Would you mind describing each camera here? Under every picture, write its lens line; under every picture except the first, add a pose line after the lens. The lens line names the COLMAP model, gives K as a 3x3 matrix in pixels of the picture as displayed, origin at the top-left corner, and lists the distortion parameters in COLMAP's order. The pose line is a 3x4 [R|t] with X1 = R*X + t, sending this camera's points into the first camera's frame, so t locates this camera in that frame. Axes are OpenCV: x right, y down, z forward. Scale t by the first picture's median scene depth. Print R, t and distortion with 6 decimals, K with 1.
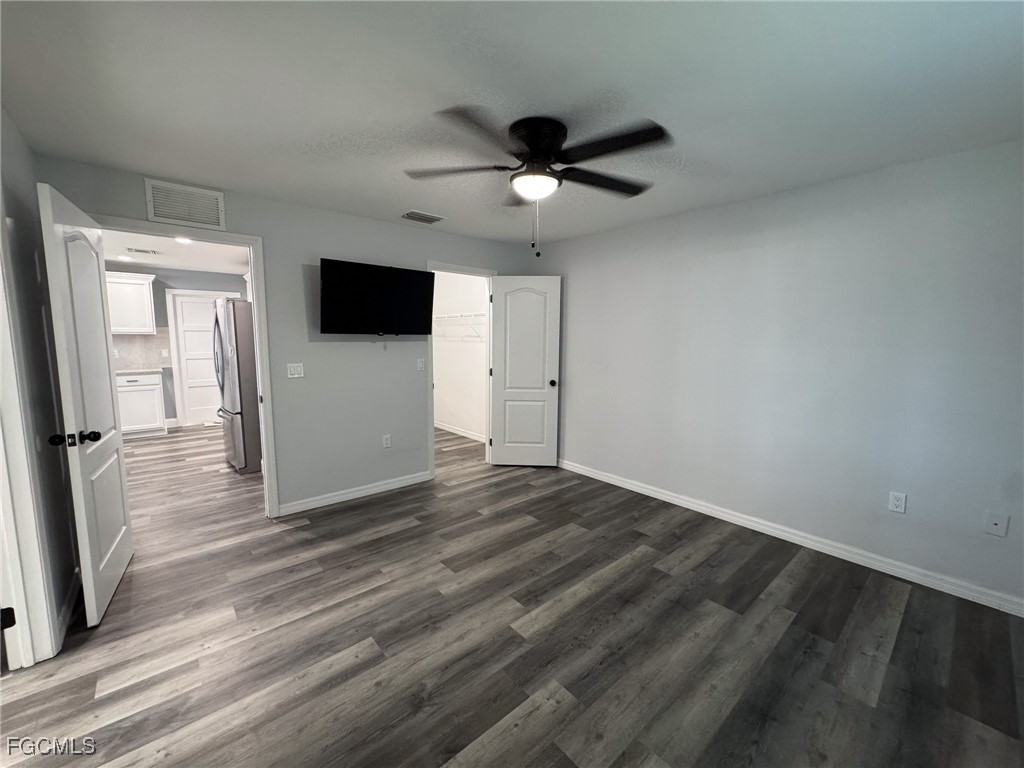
lens RADIAL K [[409.5, 0, 514.6], [0, 409.5, 383.7], [0, 0, 1]] dist [-0.008474, 0.001527]
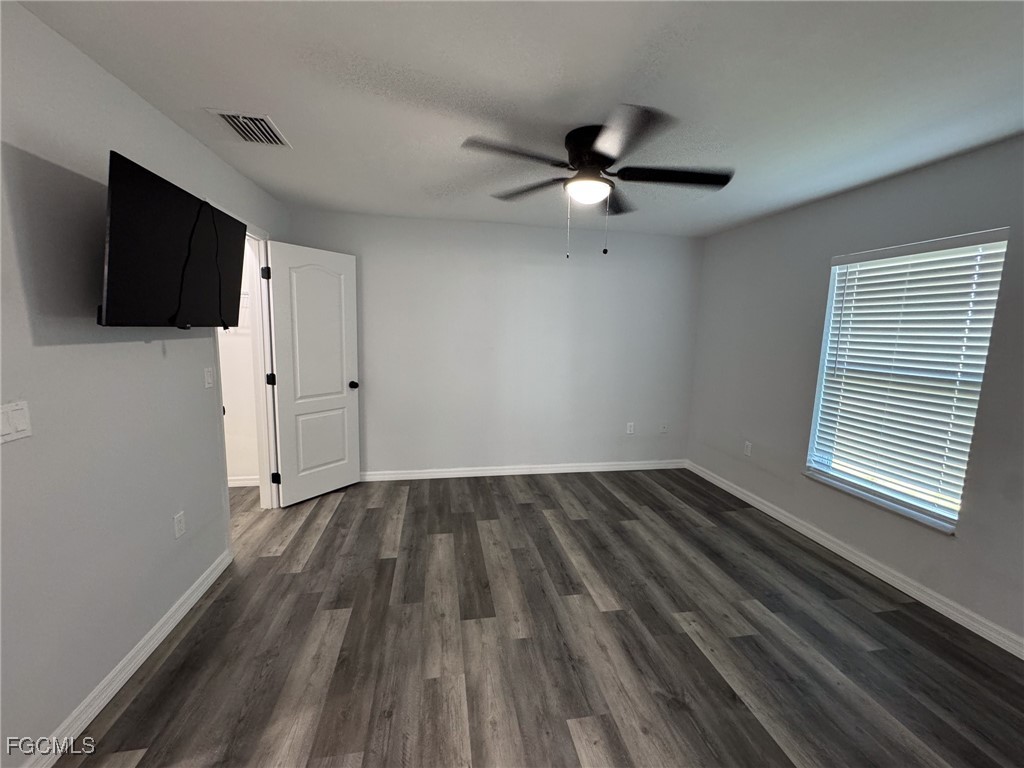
lens RADIAL K [[409.5, 0, 509.0], [0, 409.5, 383.5], [0, 0, 1]] dist [-0.008474, 0.001527]
pose [[0.515834, -0.109794, 0.849624, -0.694308], [0.079248, 0.993616, 0.080288, -0.070241], [-0.853015, 0.025916, 0.521242, 0.458339]]
